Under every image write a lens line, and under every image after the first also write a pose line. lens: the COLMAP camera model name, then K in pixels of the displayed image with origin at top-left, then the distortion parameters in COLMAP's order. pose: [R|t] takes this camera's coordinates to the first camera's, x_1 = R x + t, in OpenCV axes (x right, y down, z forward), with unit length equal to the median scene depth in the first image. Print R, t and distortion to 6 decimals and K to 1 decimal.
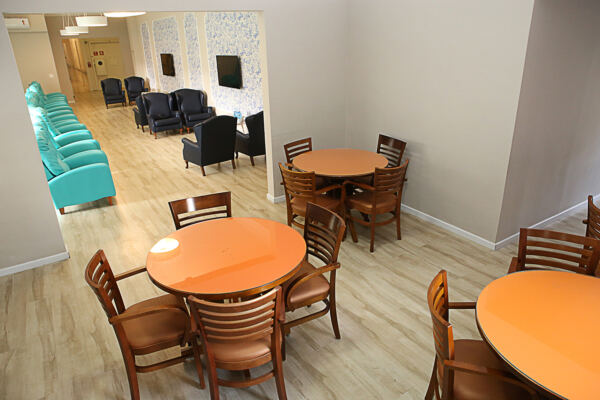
lens RADIAL K [[407.0, 0, 300.0], [0, 407.0, 200.0], [0, 0, 1]] dist [-0.118261, 0.069687]
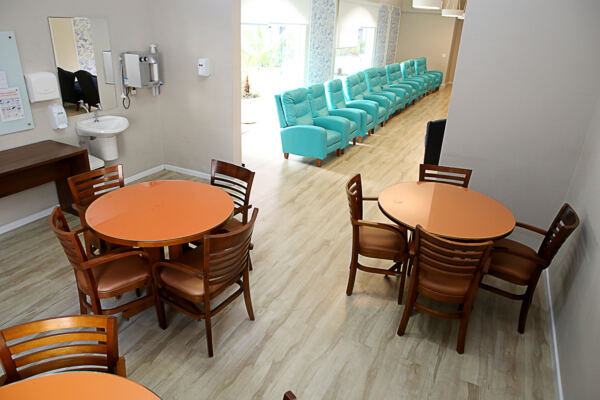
lens RADIAL K [[407.0, 0, 300.0], [0, 407.0, 200.0], [0, 0, 1]] dist [-0.118261, 0.069687]
pose [[0.508034, 0.398310, -0.763708, 0.516996], [-0.374381, 0.900633, 0.220677, -0.172674], [0.775719, 0.173807, 0.606672, 0.377697]]
